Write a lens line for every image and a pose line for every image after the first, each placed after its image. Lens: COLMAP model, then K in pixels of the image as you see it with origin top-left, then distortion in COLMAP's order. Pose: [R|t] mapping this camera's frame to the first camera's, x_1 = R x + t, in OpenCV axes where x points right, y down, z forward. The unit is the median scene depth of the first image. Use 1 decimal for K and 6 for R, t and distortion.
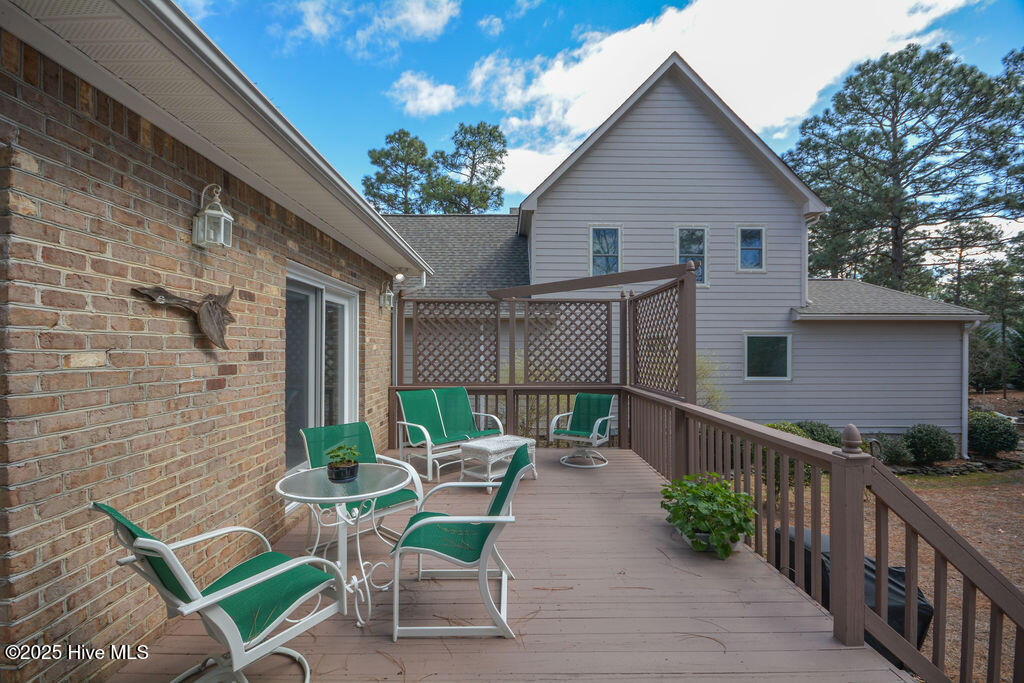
lens RADIAL K [[453.4, 0, 511.4], [0, 453.4, 344.6], [0, 0, 1]] dist [0.004987, -0.009033]
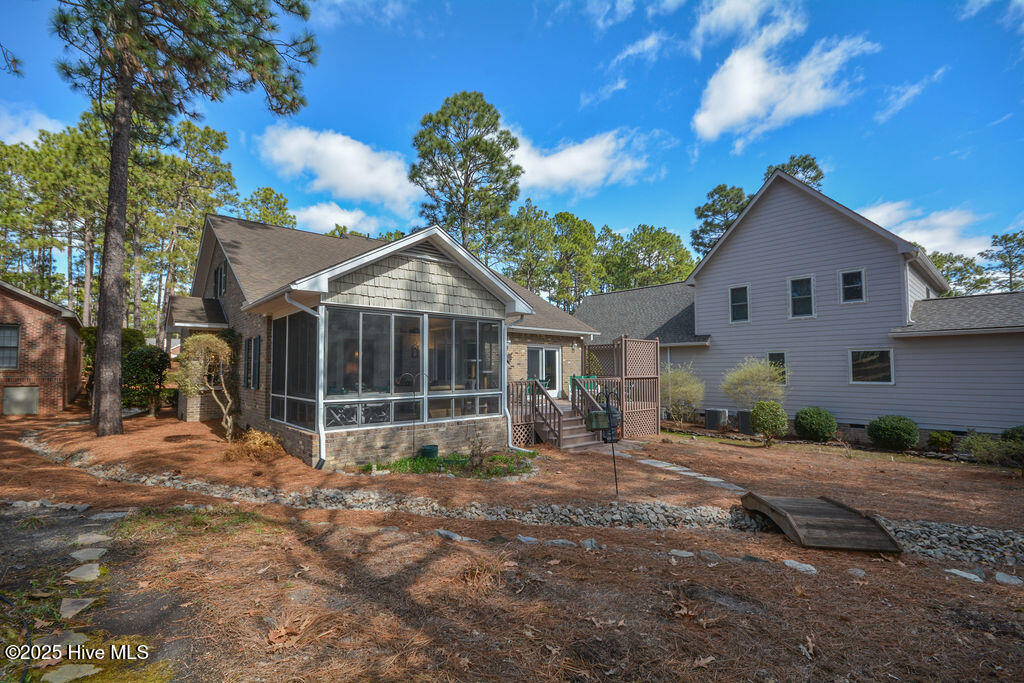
lens RADIAL K [[453.4, 0, 513.7], [0, 453.4, 340.9], [0, 0, 1]] dist [0.004987, -0.009033]
pose [[0.666495, -0.050240, -0.743815, 0.831176], [0.013422, 0.998374, -0.055407, 0.011709], [0.745389, 0.026945, 0.666085, -0.640652]]
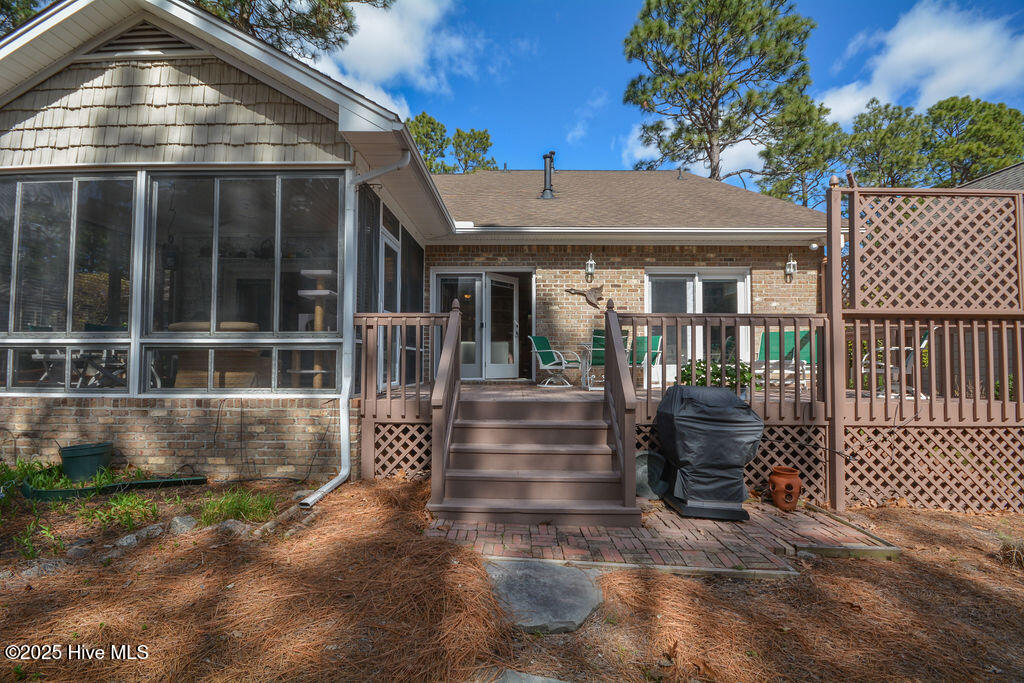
lens RADIAL K [[453.4, 0, 507.5], [0, 453.4, 343.8], [0, 0, 1]] dist [0.004987, -0.009033]
pose [[-0.009082, -0.041261, -0.999107, 0.510470], [0.007685, 0.999116, -0.041331, 0.083190], [0.999929, -0.008053, -0.008757, 0.090271]]
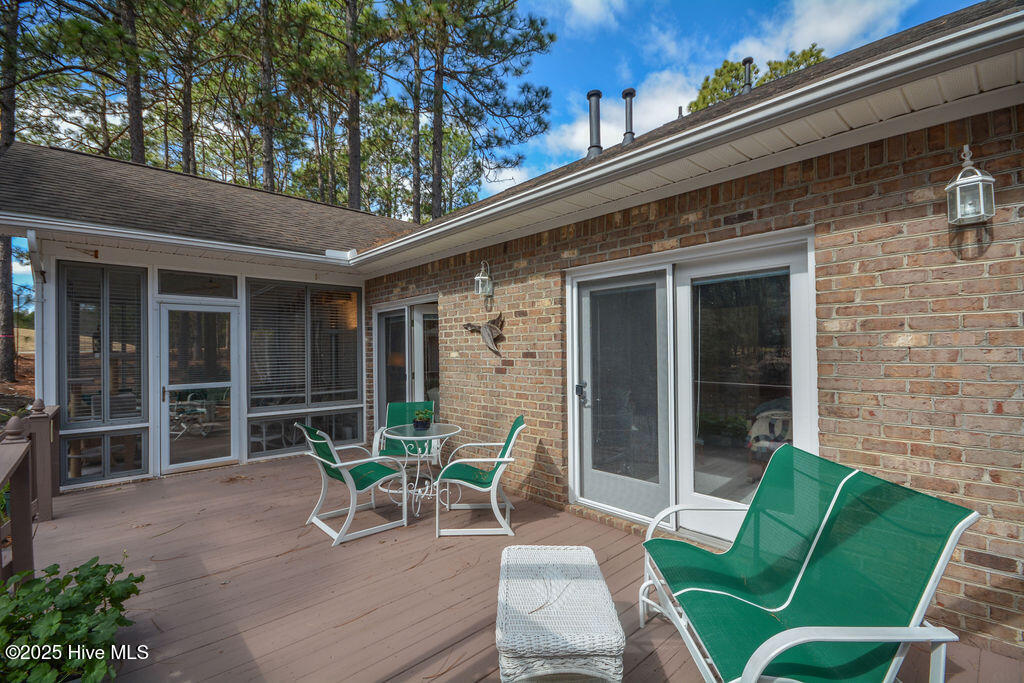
lens RADIAL K [[453.4, 0, 510.1], [0, 453.4, 347.5], [0, 0, 1]] dist [0.004987, -0.009033]
pose [[-0.738947, 0.001458, -0.673762, 0.103821], [0.016152, 0.999749, -0.015551, 0.005822], [0.673570, -0.022374, -0.738785, 0.495809]]
